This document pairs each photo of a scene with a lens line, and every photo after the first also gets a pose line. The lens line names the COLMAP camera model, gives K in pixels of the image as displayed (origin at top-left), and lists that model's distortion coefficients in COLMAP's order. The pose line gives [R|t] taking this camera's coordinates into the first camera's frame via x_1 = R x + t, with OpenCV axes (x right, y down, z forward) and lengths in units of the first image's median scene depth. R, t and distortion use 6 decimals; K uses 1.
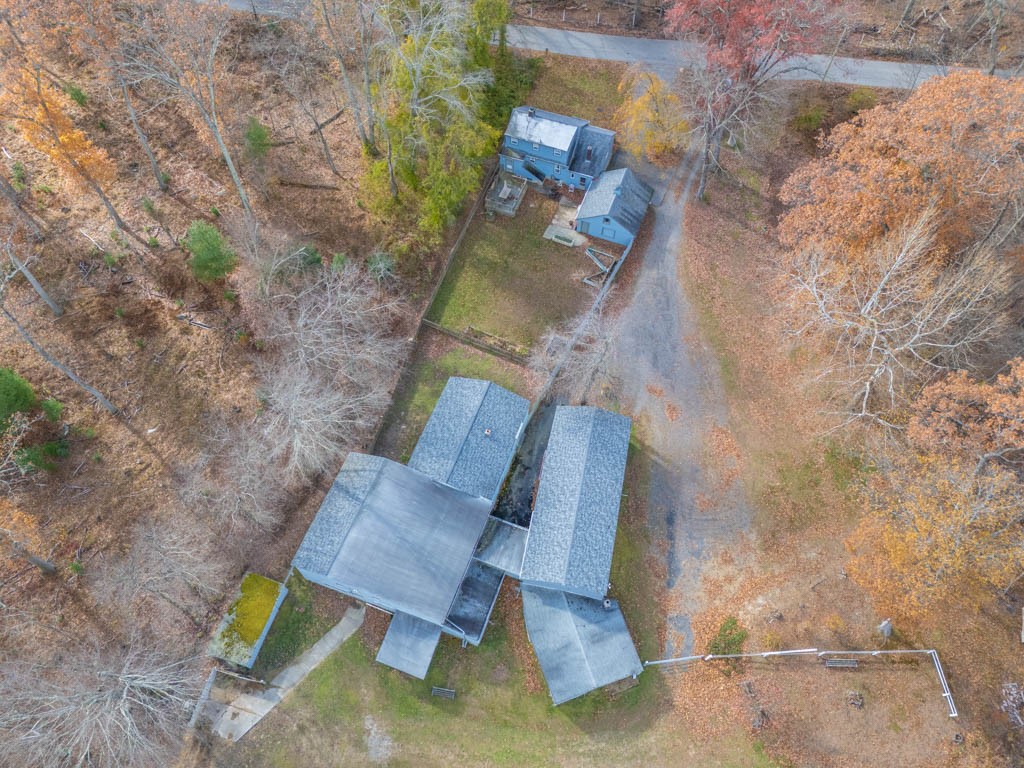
lens RADIAL K [[737.9, 0, 518.5], [0, 737.9, 381.9], [0, 0, 1]] dist [0.073987, -0.078359]
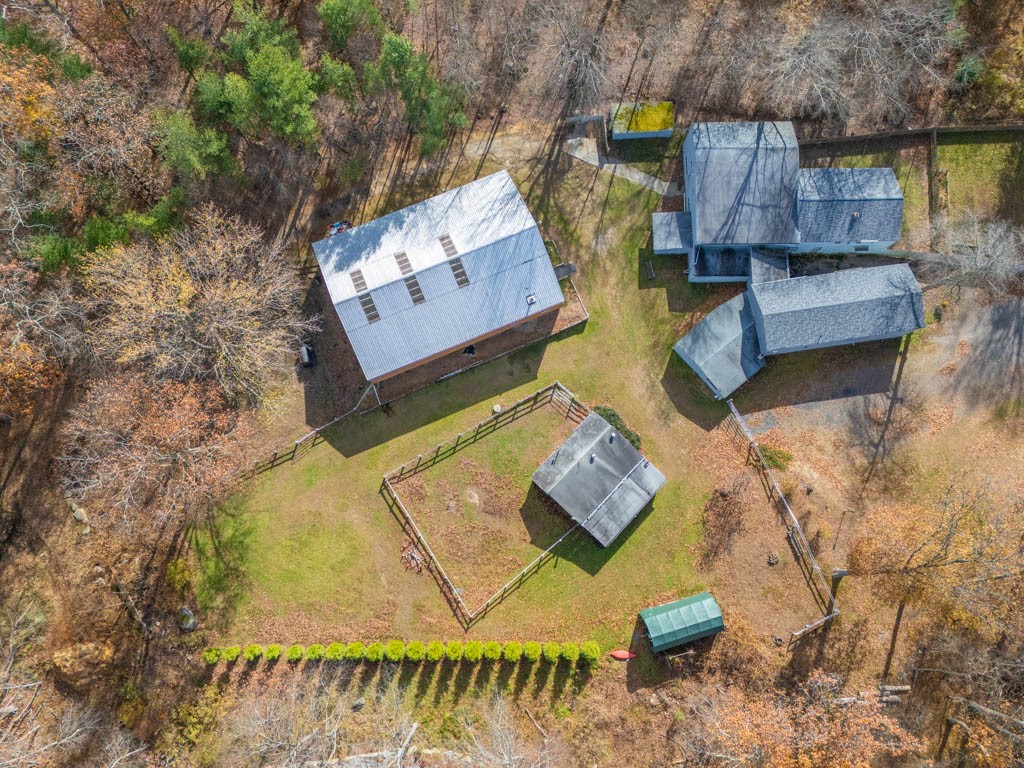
lens RADIAL K [[737.9, 0, 518.5], [0, 737.9, 381.9], [0, 0, 1]] dist [0.073987, -0.078359]
pose [[0.359206, 0.918545, -0.165066, 0.215783], [-0.812738, 0.394824, 0.428452, 0.107090], [0.458724, -0.019747, 0.888359, -0.308973]]
